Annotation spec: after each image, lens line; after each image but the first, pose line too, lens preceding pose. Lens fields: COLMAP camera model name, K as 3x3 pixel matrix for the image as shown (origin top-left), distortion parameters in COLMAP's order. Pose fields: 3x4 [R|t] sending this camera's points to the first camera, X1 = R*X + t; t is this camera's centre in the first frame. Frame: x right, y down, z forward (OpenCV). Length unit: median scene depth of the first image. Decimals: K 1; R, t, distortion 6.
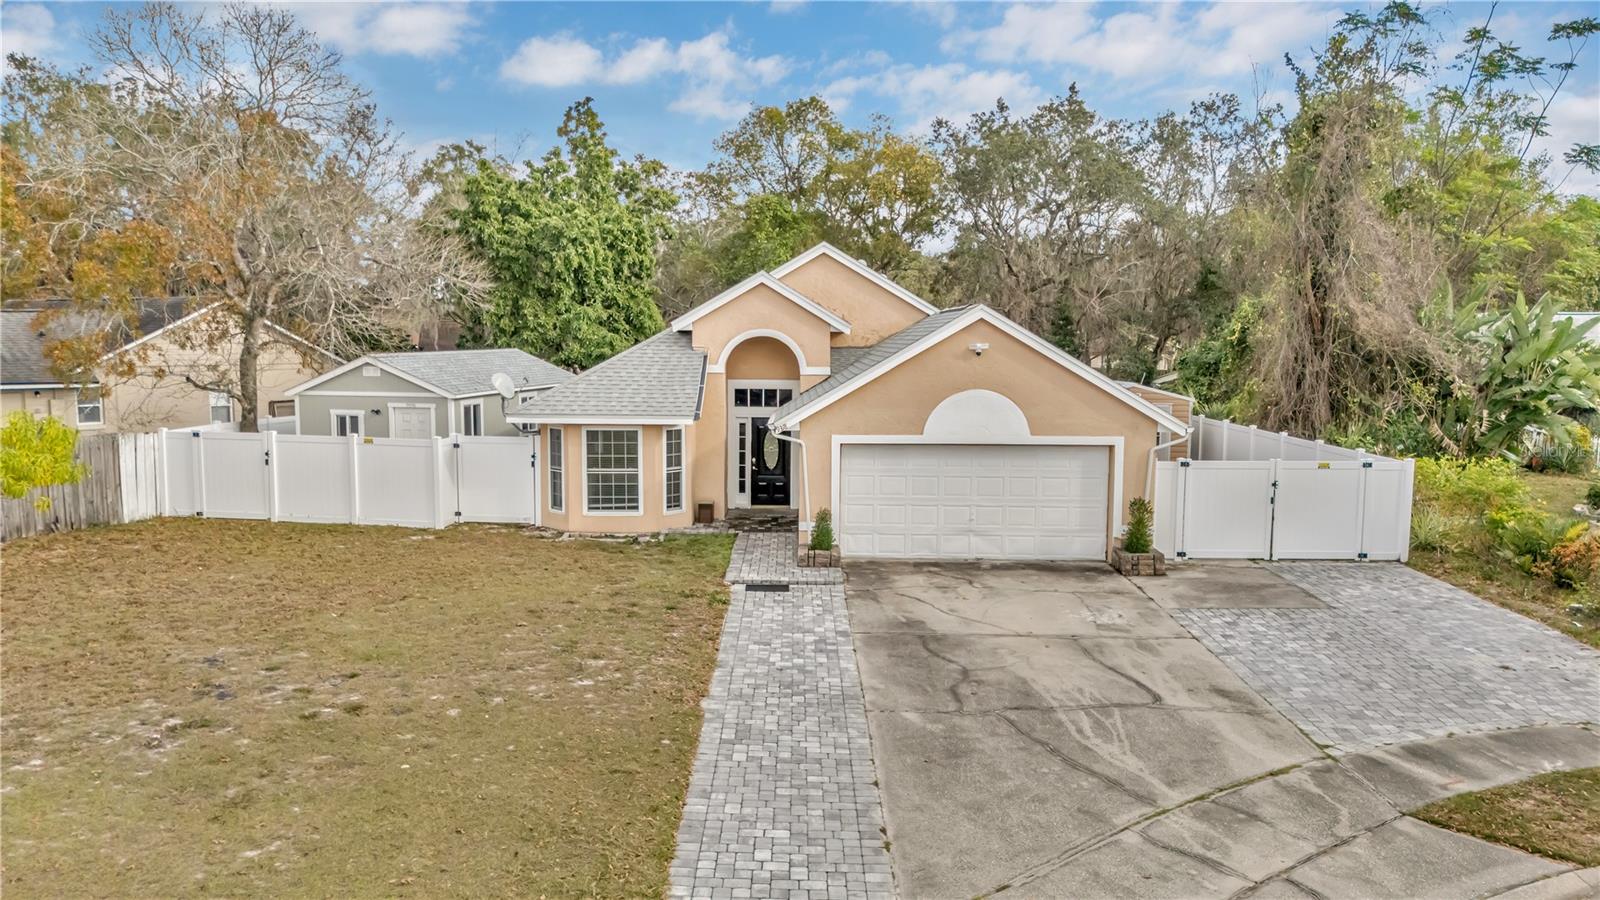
lens RADIAL K [[1178.1, 0, 795.9], [0, 1178.1, 456.7], [0, 0, 1]] dist [0.045472, -0.032748]
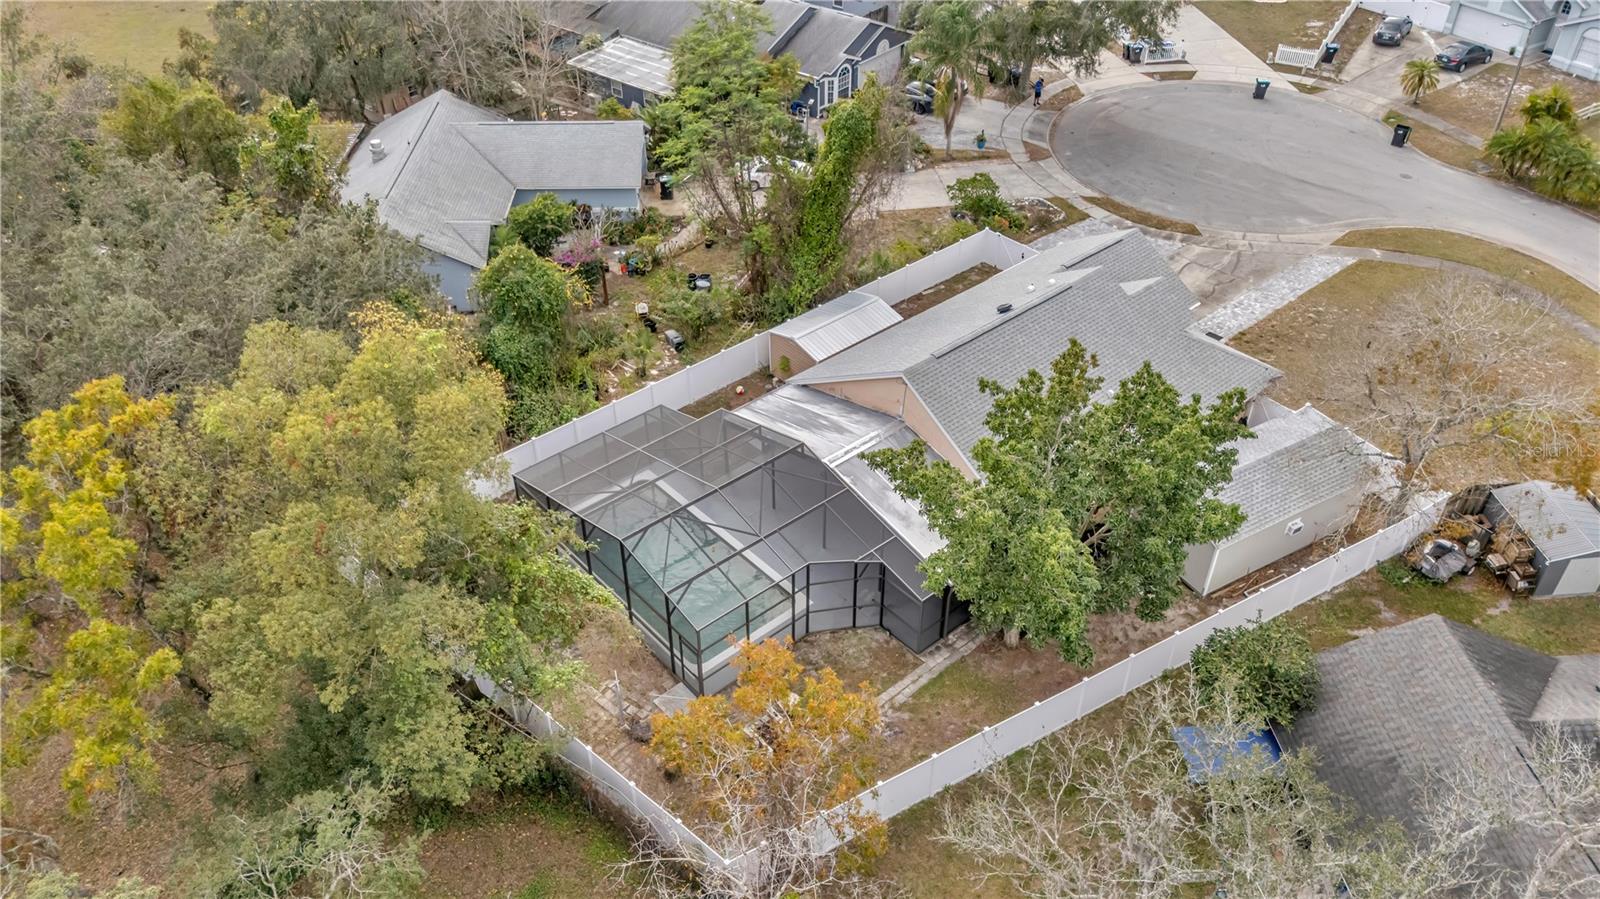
lens RADIAL K [[1178.1, 0, 796.0], [0, 1178.1, 442.7], [0, 0, 1]] dist [0.045472, -0.032748]
pose [[-0.656193, -0.462170, 0.596498, -1.137704], [0.082762, 0.741641, 0.665672, -1.611232], [-0.750041, 0.486176, -0.448410, 3.057584]]
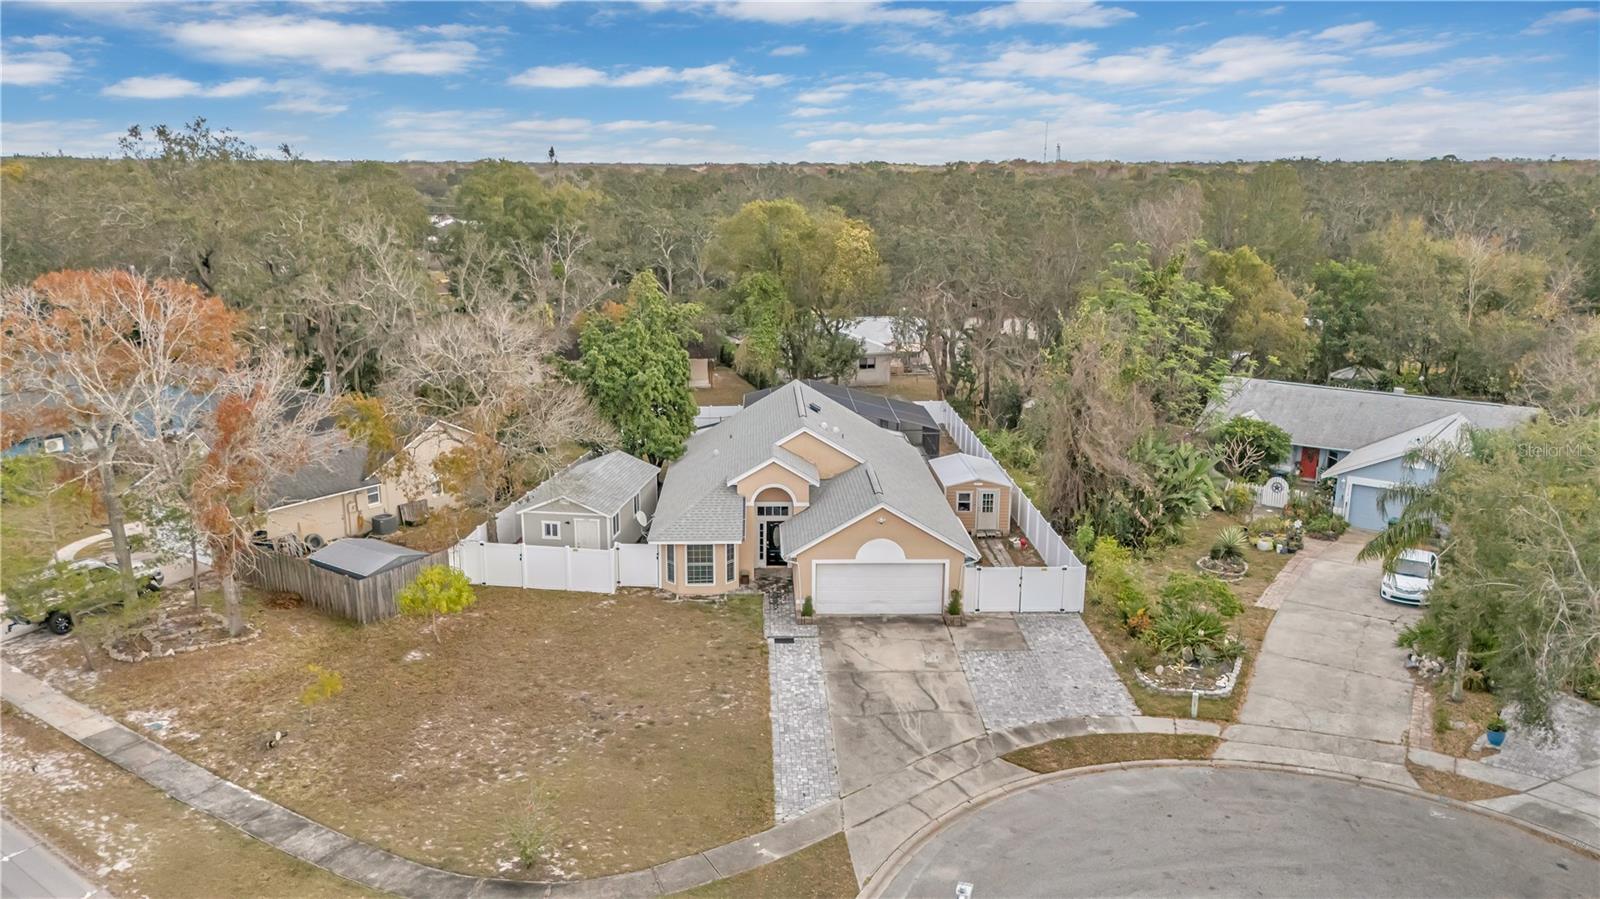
lens RADIAL K [[1178.1, 0, 798.5], [0, 1178.1, 443.5], [0, 0, 1]] dist [0.048996, -0.003913]
pose [[0.999204, -0.010023, 0.038622, -0.078114], [0.005083, 0.992025, 0.125938, -0.528431], [-0.039576, -0.125641, 0.991286, -1.140455]]
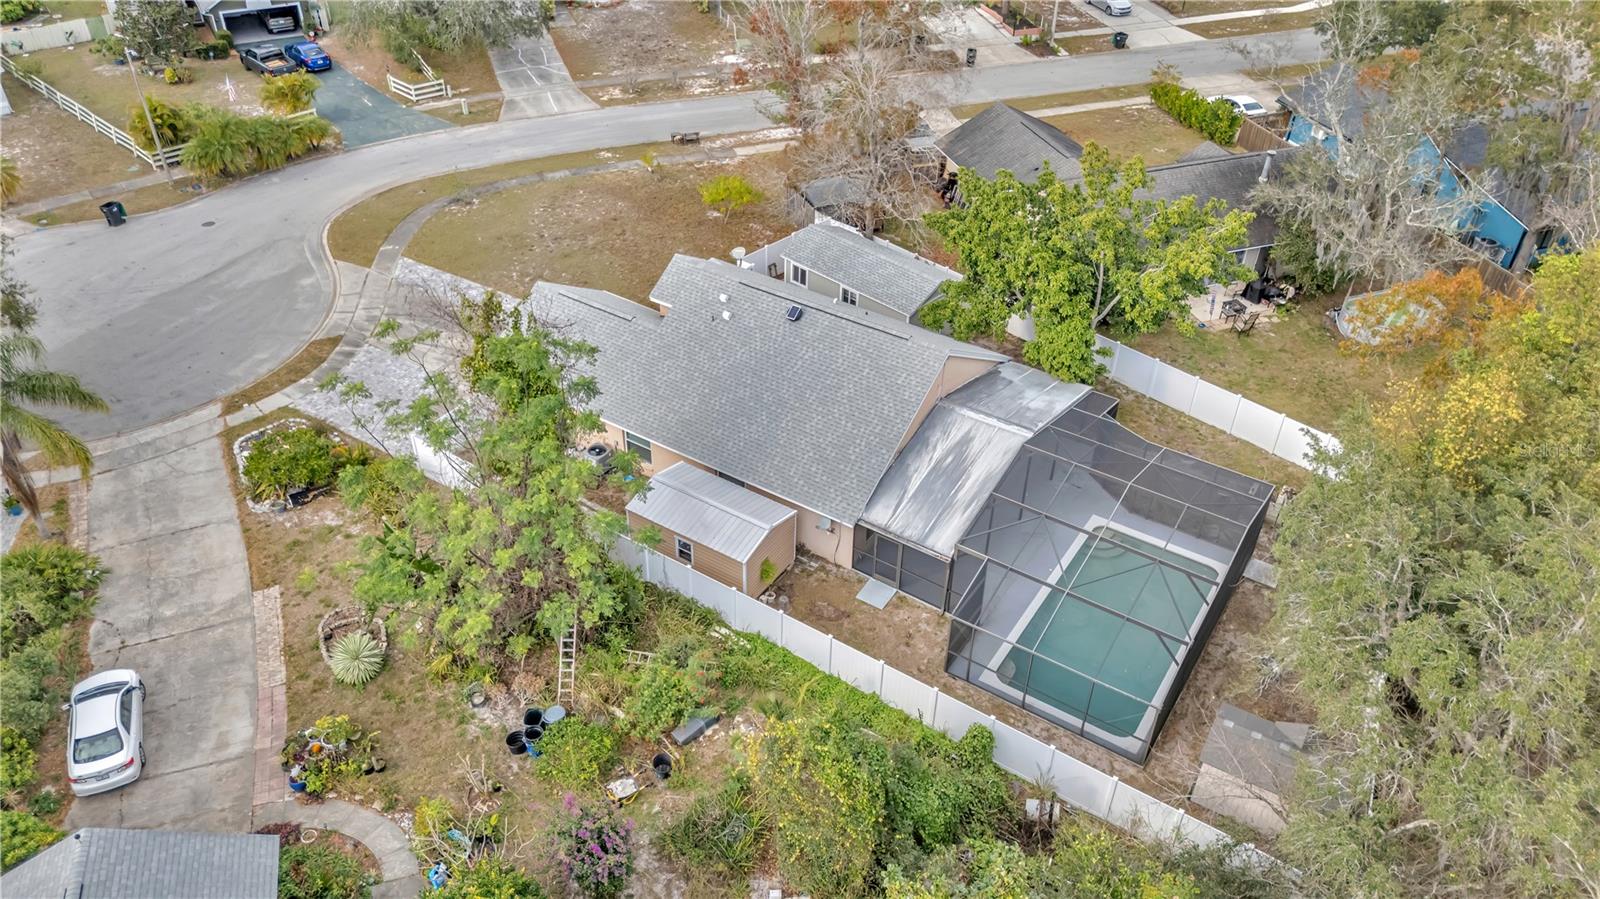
lens RADIAL K [[1178.1, 0, 795.2], [0, 1178.1, 441.2], [0, 0, 1]] dist [0.045472, -0.032748]
pose [[-0.538791, 0.491438, -0.684246, 1.725376], [-0.105875, 0.766279, 0.633724, -1.489539], [0.835760, 0.413890, -0.360833, 2.528660]]
